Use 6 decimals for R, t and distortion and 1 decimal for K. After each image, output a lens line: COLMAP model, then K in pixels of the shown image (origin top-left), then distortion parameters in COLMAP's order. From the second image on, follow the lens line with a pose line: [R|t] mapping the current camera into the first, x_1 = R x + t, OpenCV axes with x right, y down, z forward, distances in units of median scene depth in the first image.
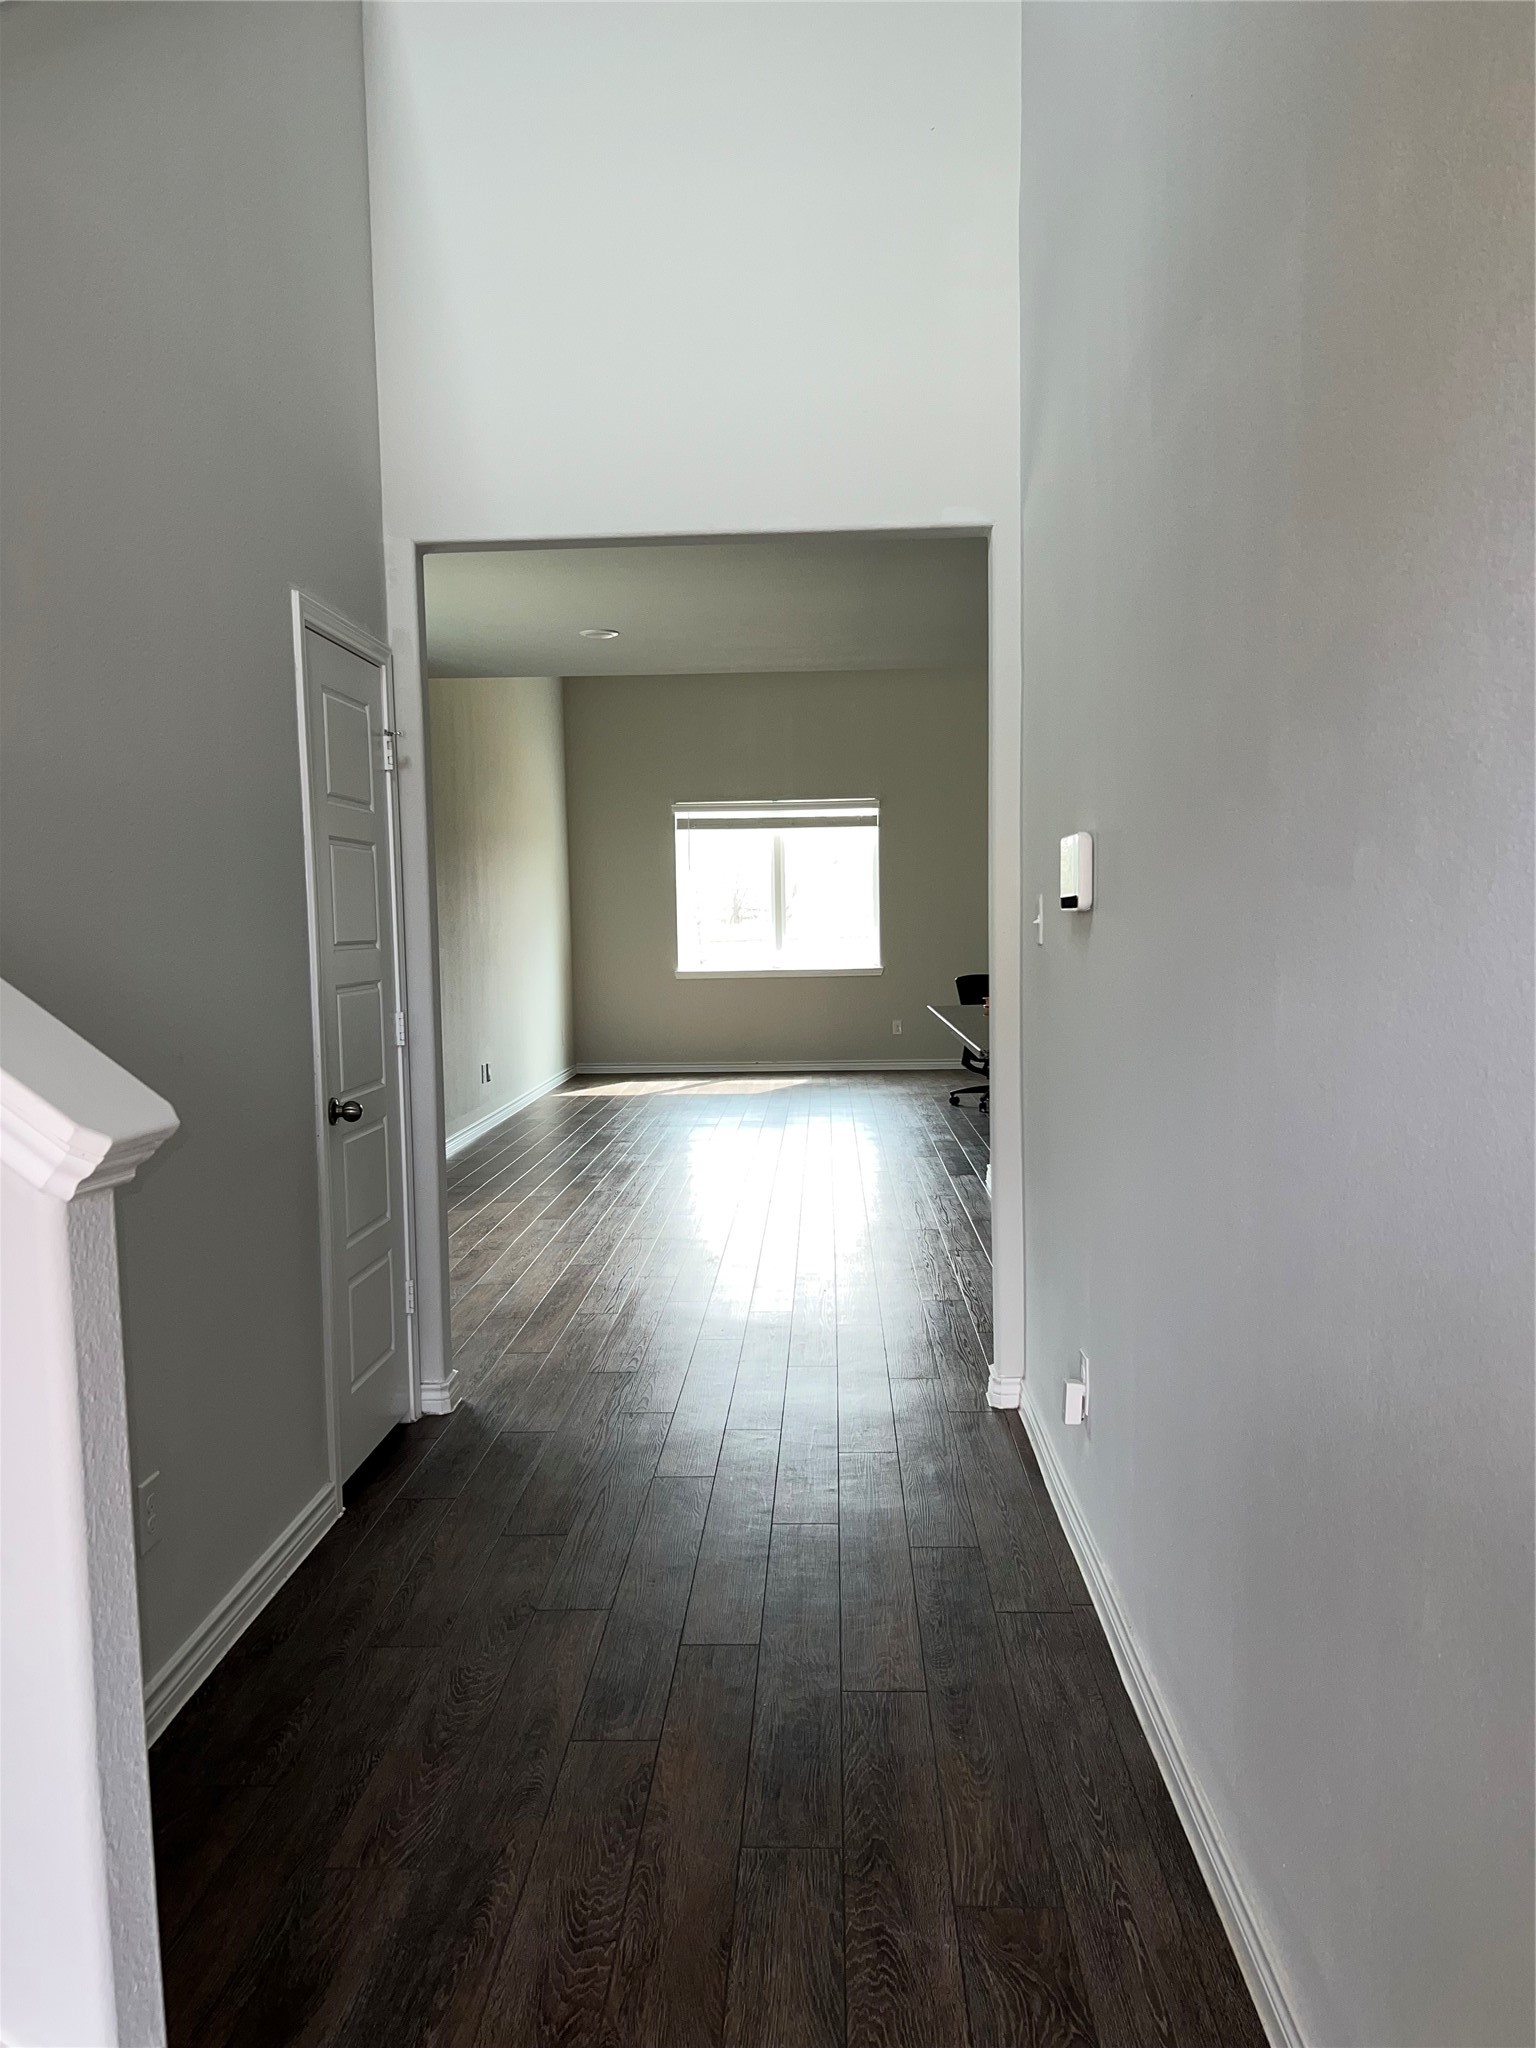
lens RADIAL K [[1521.8, 0, 742.1], [0, 1521.8, 1036.0], [0, 0, 1]] dist [0.004178, -0.050020]
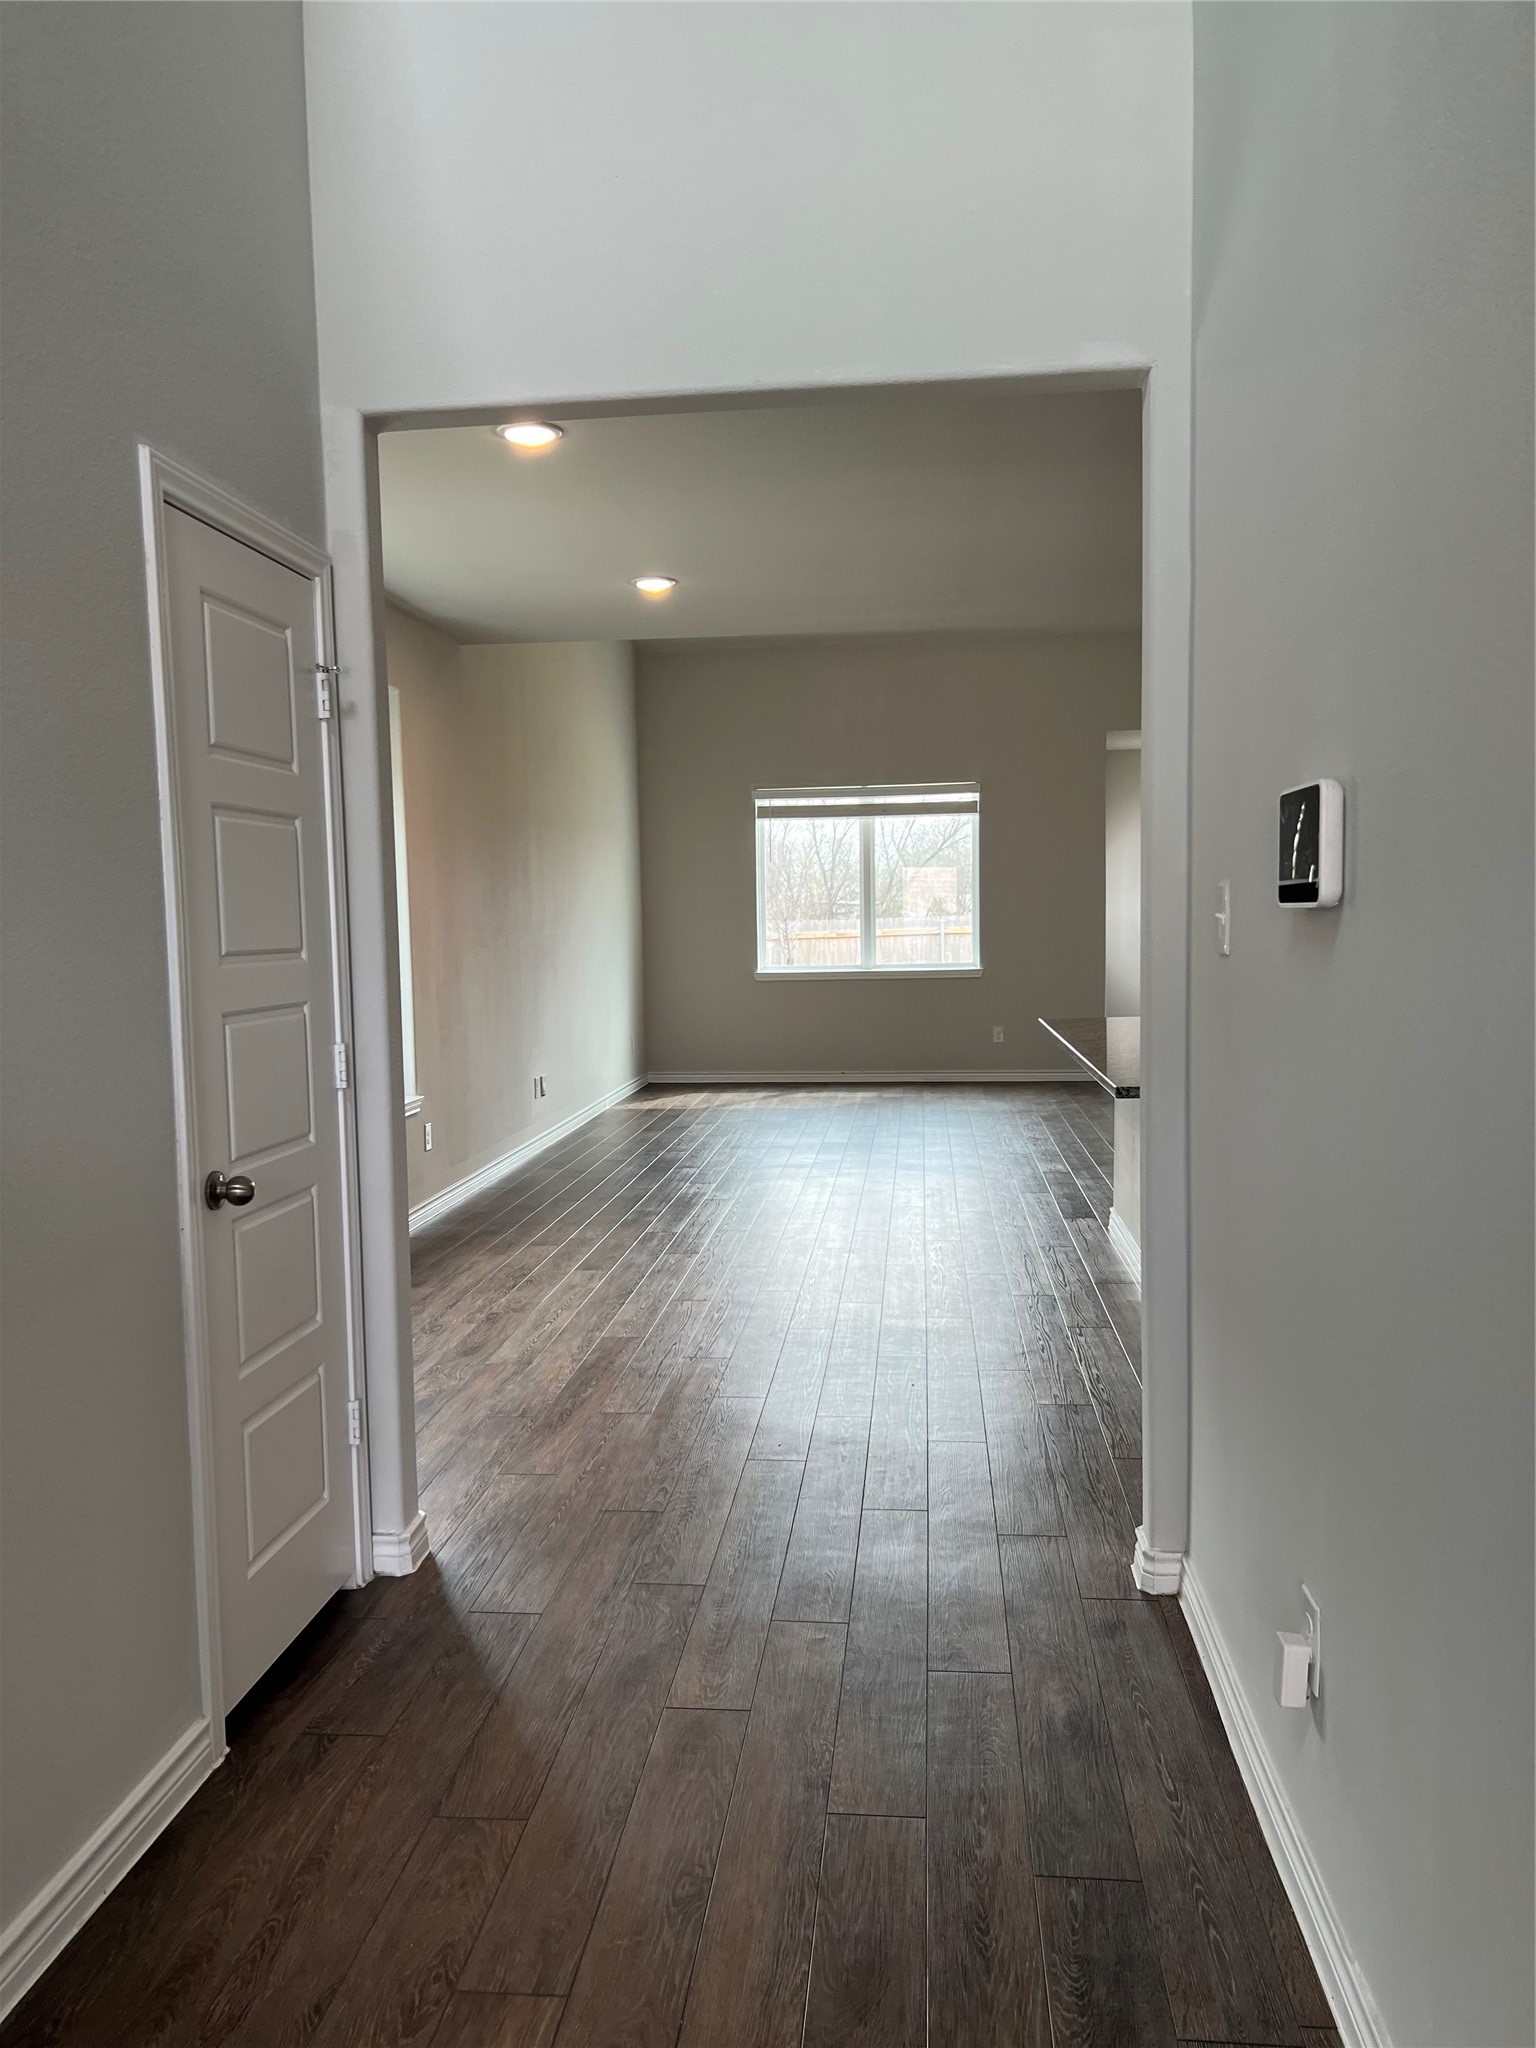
lens RADIAL K [[1521.8, 0, 742.1], [0, 1521.8, 1036.0], [0, 0, 1]] dist [0.004178, -0.050020]
pose [[0.998058, 0.004033, -0.062161, 0.015256], [-0.003834, 0.999987, 0.003320, -0.018804], [0.062173, -0.003075, 0.998061, 0.222606]]
